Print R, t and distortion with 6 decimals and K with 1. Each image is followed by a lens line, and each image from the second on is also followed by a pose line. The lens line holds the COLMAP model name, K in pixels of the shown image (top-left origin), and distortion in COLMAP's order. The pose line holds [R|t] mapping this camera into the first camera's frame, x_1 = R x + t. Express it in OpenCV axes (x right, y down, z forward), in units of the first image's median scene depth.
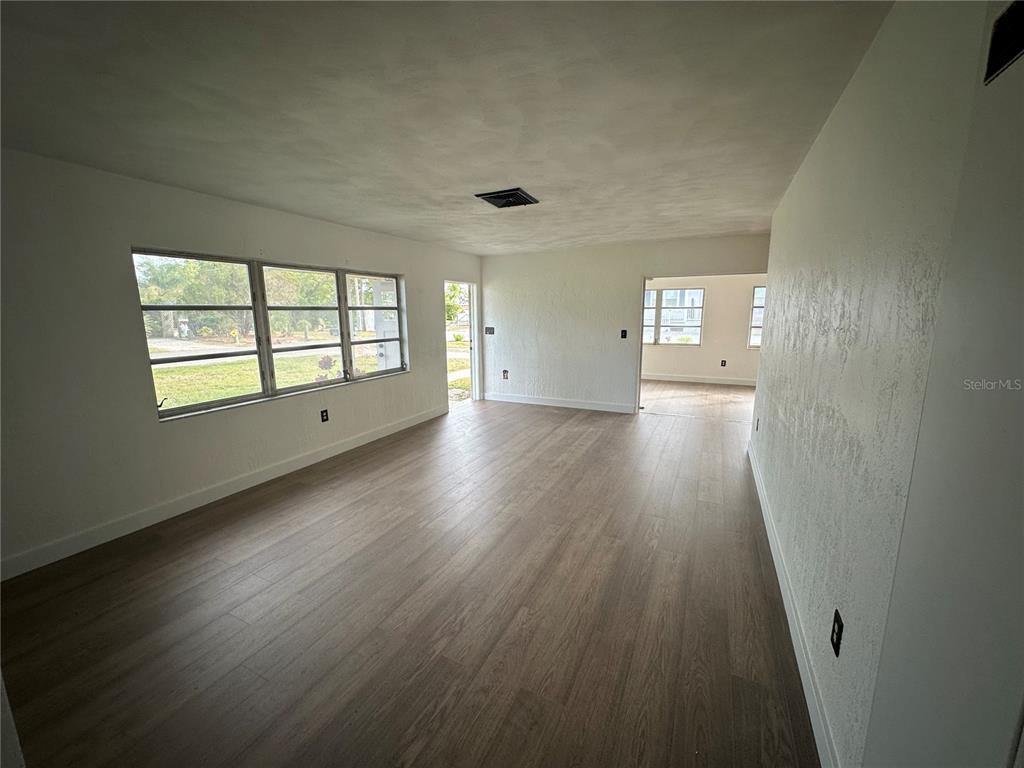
lens RADIAL K [[408.8, 0, 510.6], [0, 408.8, 383.5], [0, 0, 1]] dist [-0.000258, -0.000057]
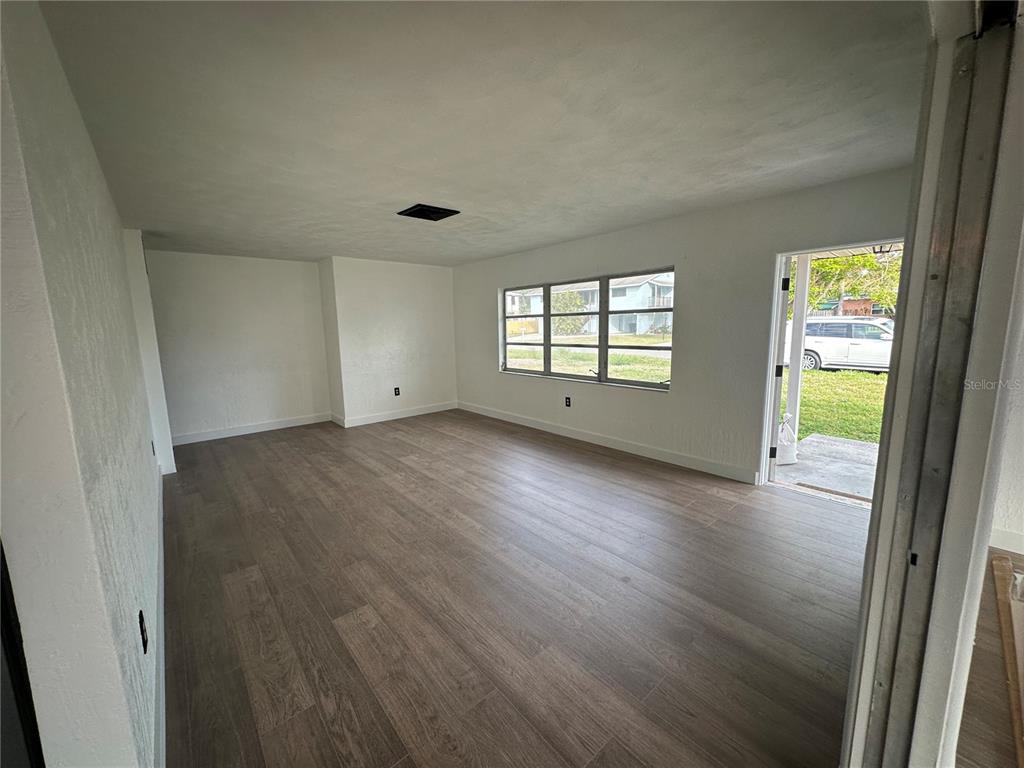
lens RADIAL K [[408.8, 0, 510.6], [0, 408.8, 383.5], [0, 0, 1]] dist [-0.000258, -0.000057]
pose [[-0.394683, 0.149817, -0.906521, 0.729869], [-0.133079, 0.966893, 0.217735, -0.222597], [0.909129, 0.206575, -0.361678, 1.306662]]
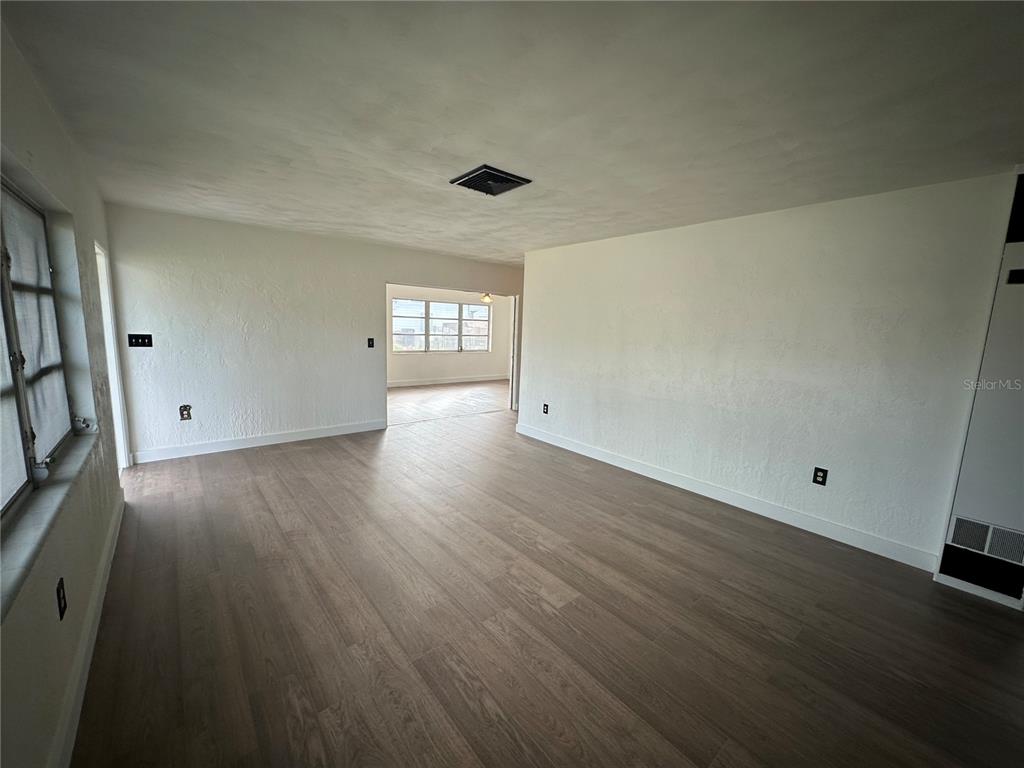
lens RADIAL K [[408.8, 0, 510.6], [0, 408.8, 383.5], [0, 0, 1]] dist [-0.000258, -0.000057]
pose [[0.400157, -0.107434, 0.910128, -0.611938], [0.118595, 0.990825, 0.064817, -0.078235], [-0.908741, 0.081999, 0.409227, 0.519176]]
